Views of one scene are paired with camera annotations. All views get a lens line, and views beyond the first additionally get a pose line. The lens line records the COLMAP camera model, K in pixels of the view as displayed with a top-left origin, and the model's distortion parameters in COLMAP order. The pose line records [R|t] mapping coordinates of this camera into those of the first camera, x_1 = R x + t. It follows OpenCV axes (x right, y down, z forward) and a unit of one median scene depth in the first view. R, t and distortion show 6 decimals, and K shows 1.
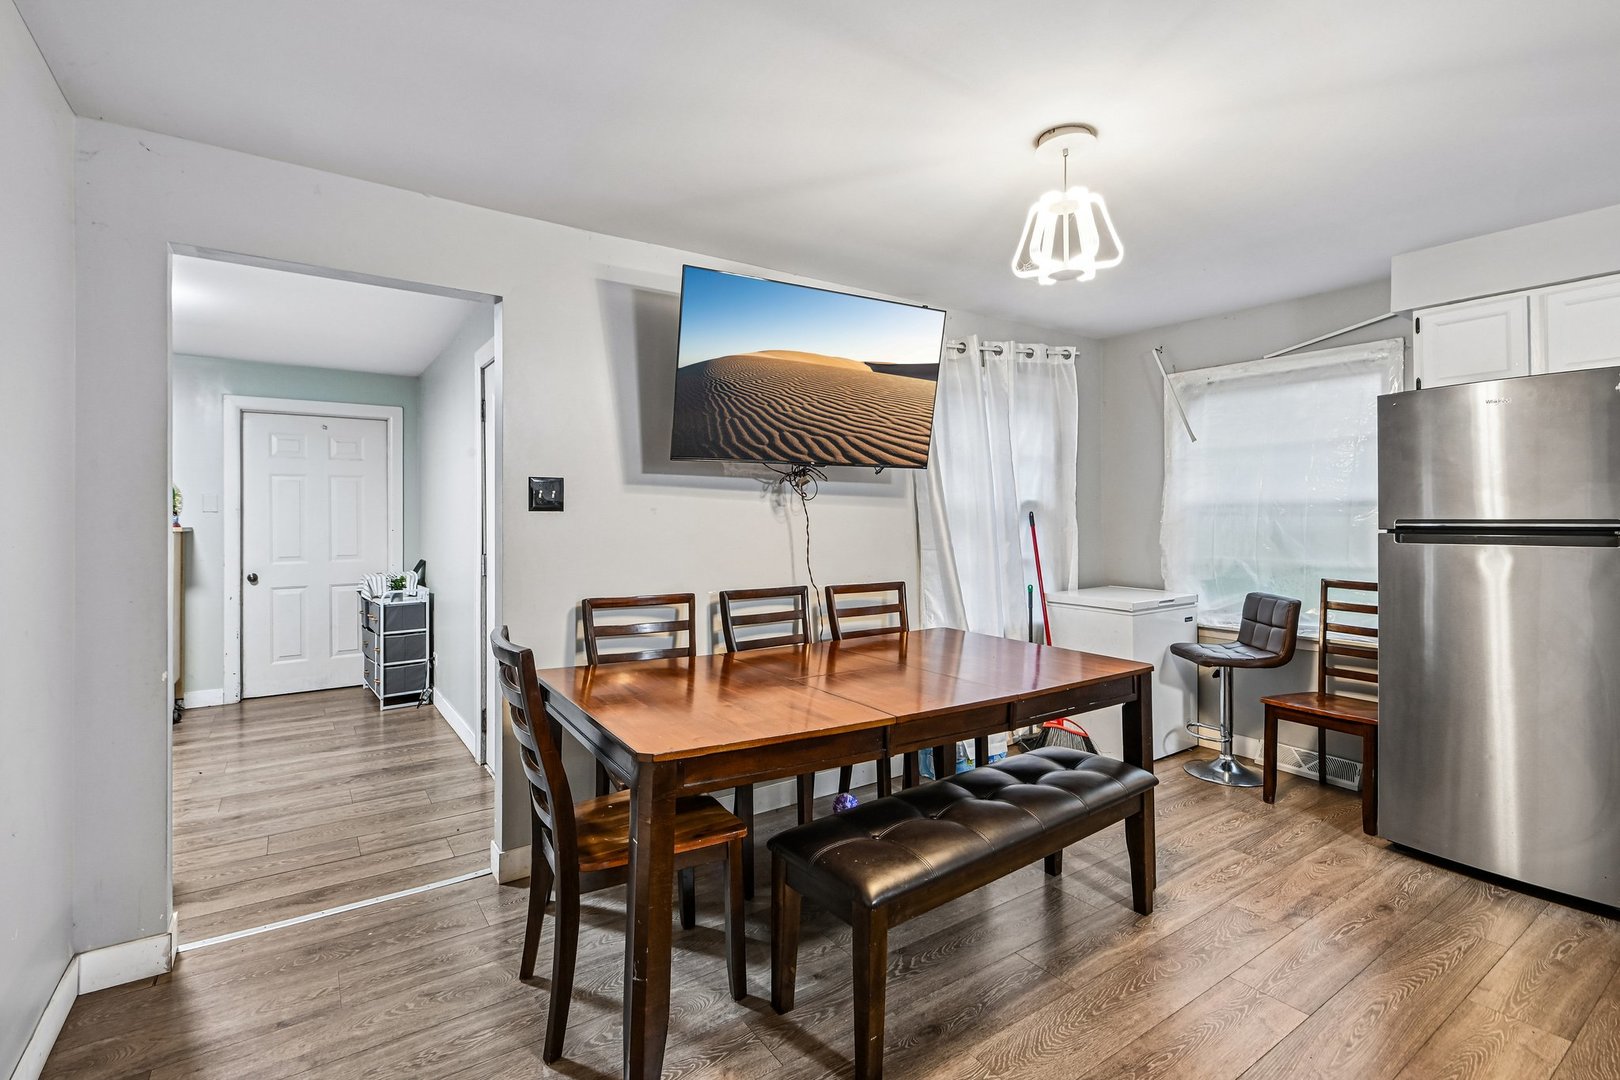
lens RADIAL K [[749.0, 0, 813.3], [0, 749.0, 515.8], [0, 0, 1]] dist [-0.006858, -0.000800]
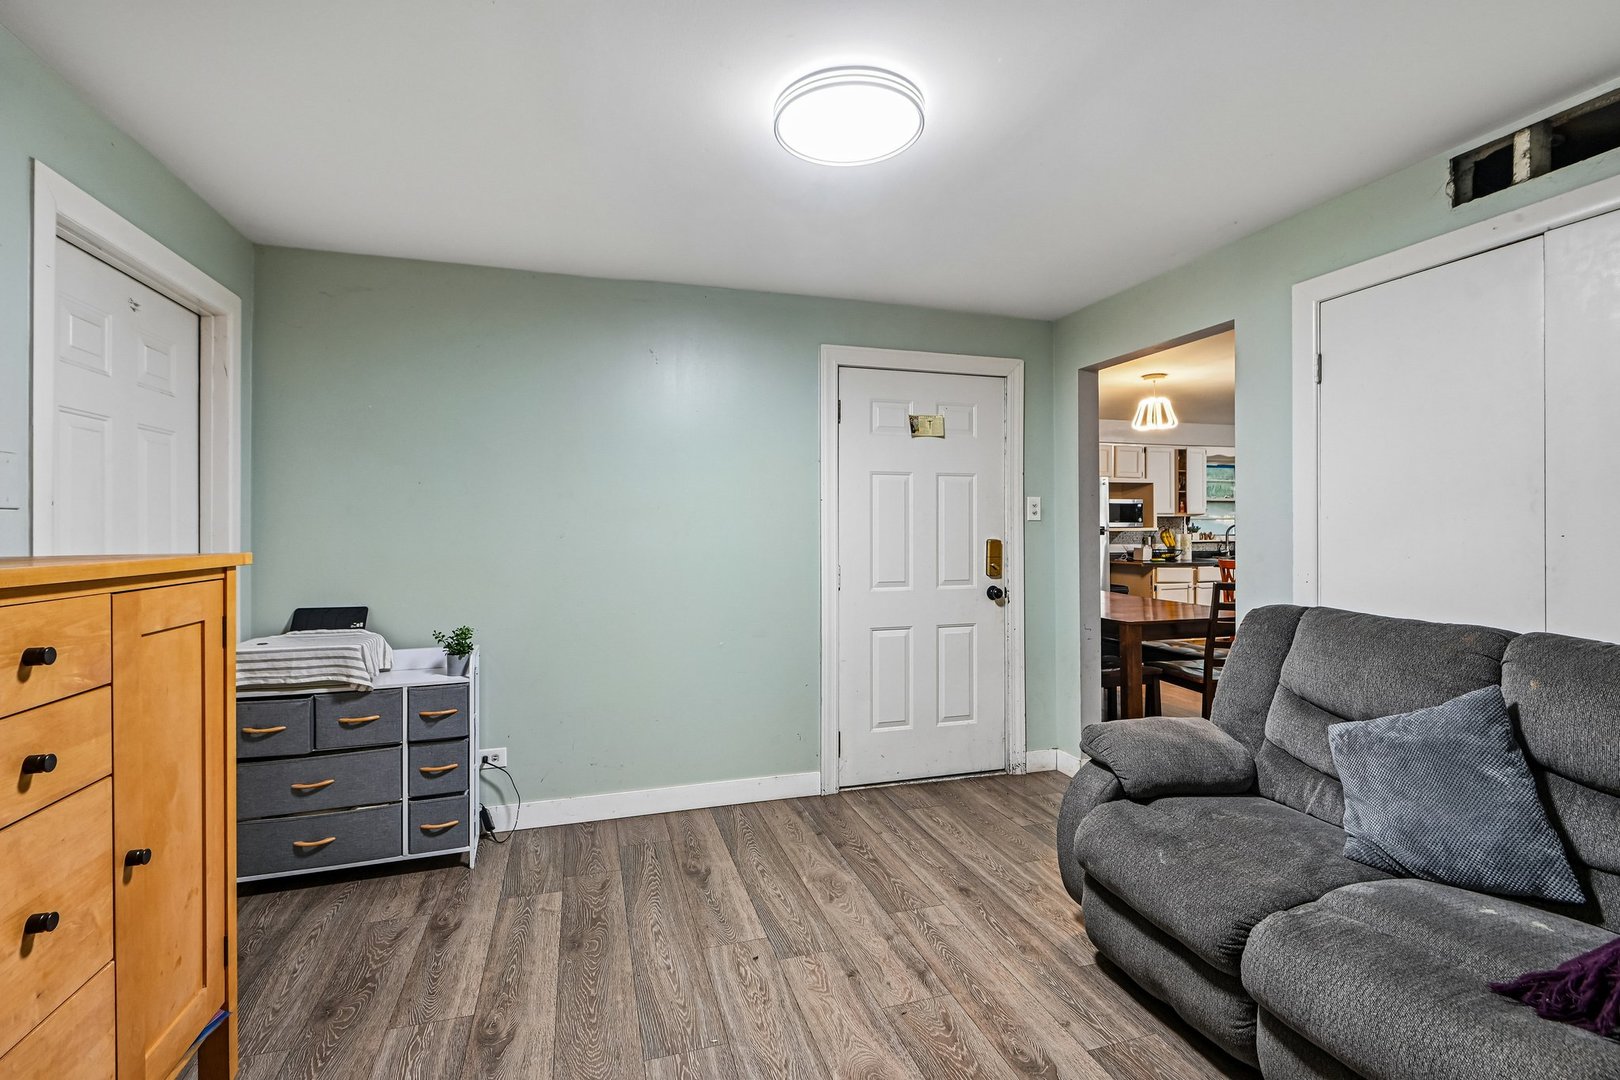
lens RADIAL K [[728.3, 0, 803.7], [0, 728.3, 520.2], [0, 0, 1]] dist [-0.007368, -0.000966]
pose [[0.310428, 0.006910, 0.950572, -0.988621], [0.004128, 0.999954, -0.008617, 0.004666], [-0.950588, 0.006599, 0.310385, 0.570911]]
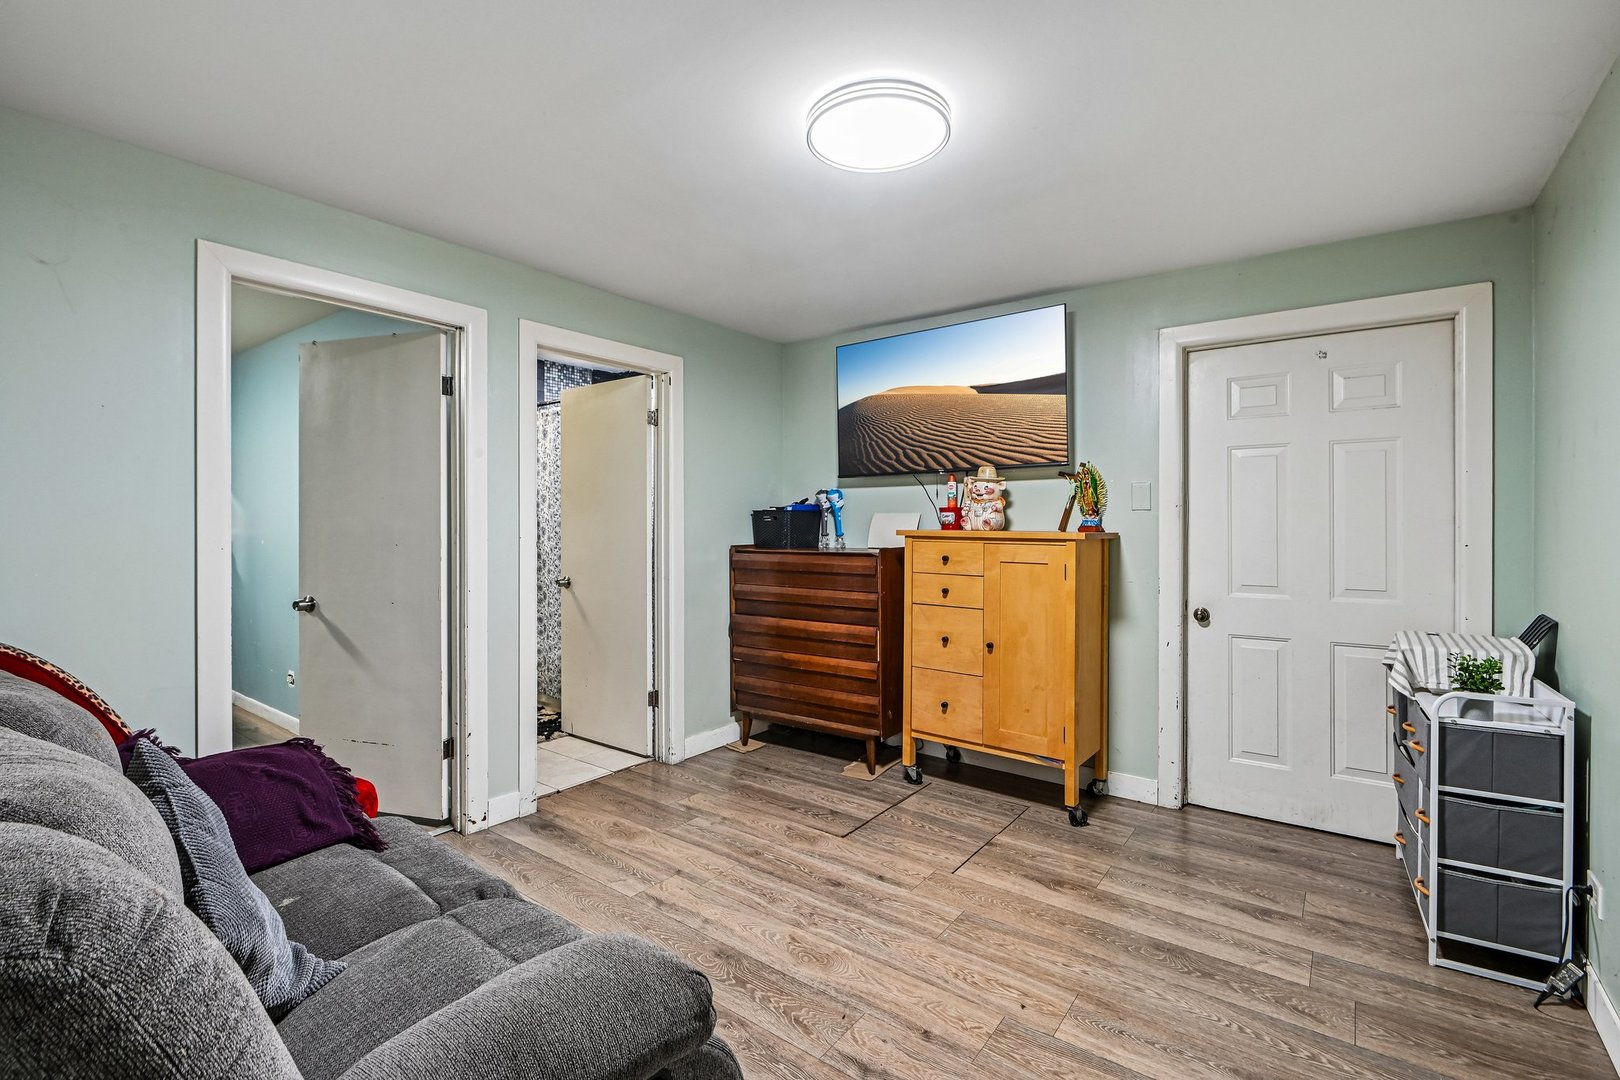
lens RADIAL K [[728.3, 0, 803.7], [0, 728.3, 520.2], [0, 0, 1]] dist [-0.007368, -0.000966]
pose [[0.307659, 0.001252, -0.951496, -0.282913], [-0.003000, 0.999995, 0.000346, 0.005066], [0.951492, 0.002748, 0.307661, 0.507800]]
